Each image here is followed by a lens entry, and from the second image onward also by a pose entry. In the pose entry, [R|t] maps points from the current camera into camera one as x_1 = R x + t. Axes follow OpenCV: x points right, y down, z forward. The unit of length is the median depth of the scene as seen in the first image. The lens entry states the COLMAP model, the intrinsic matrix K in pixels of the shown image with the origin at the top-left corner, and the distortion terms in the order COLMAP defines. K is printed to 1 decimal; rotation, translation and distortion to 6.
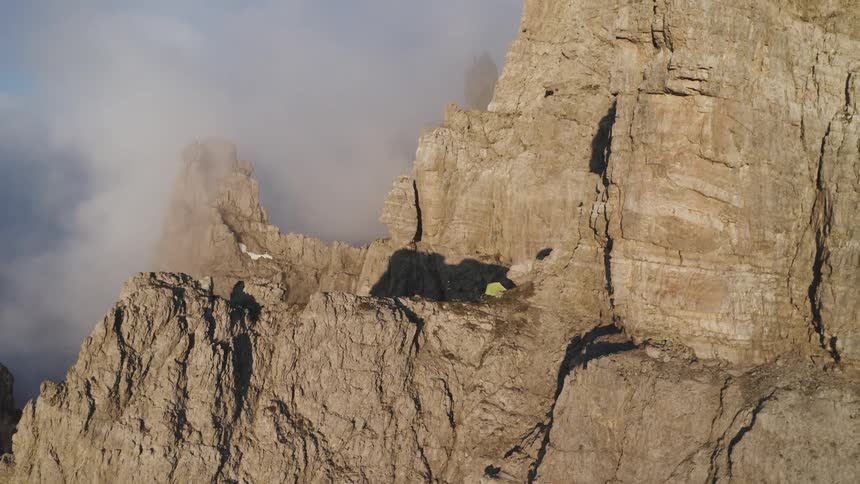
lens RADIAL K [[708.2, 0, 440.8], [0, 708.2, 243.1], [0, 0, 1]] dist [-0.171488, 0.013703]
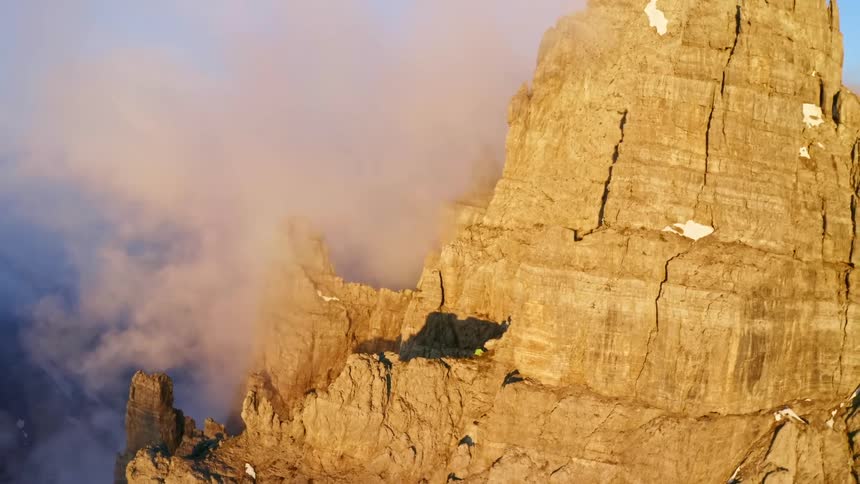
lens RADIAL K [[708.2, 0, 440.8], [0, 708.2, 243.1], [0, 0, 1]] dist [-0.171488, 0.013703]
pose [[0.999911, 0.002433, -0.013117, -0.026700], [-0.002357, 0.999980, 0.005860, -0.354173], [0.013131, -0.005828, 0.999897, -1.569111]]
